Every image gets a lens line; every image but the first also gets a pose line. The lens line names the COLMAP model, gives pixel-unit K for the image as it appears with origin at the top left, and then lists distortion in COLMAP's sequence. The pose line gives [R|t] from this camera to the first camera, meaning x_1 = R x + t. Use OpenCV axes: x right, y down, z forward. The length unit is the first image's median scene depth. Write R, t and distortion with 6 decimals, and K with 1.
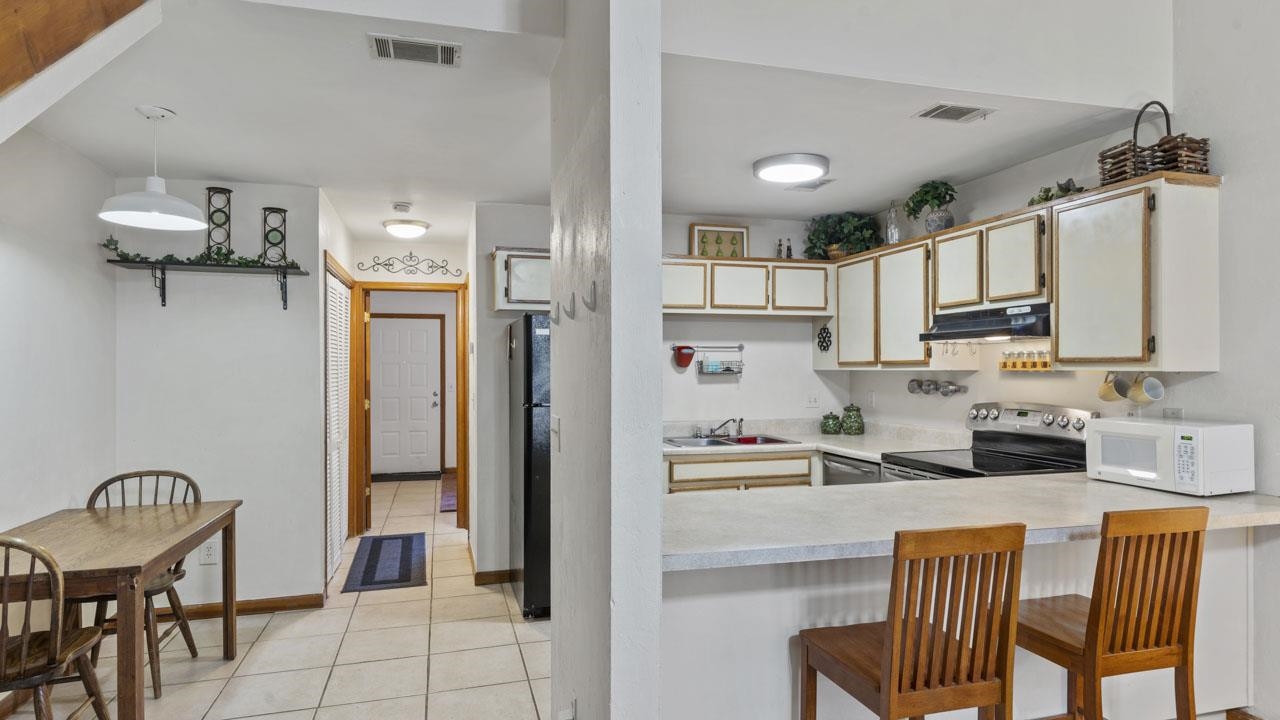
lens RADIAL K [[708.1, 0, 637.7], [0, 708.1, 361.3], [0, 0, 1]] dist [-0.001872, -0.000747]
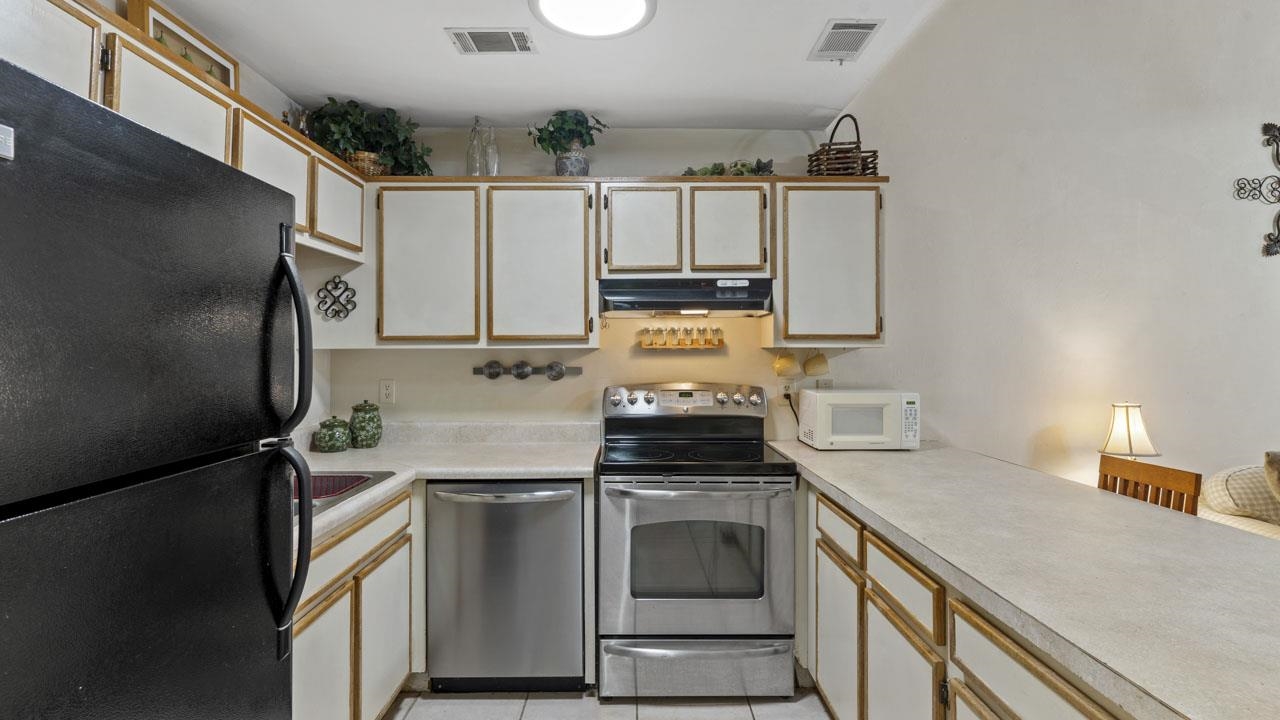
lens RADIAL K [[619.9, 0, 638.0], [0, 619.9, 342.0], [0, 0, 1]] dist [0.001952, 0.000075]
pose [[0.265856, 0.015428, 0.963889, -0.230035], [-0.008247, 0.999872, -0.013729, 0.014468], [-0.963977, -0.004299, 0.265949, 0.731482]]
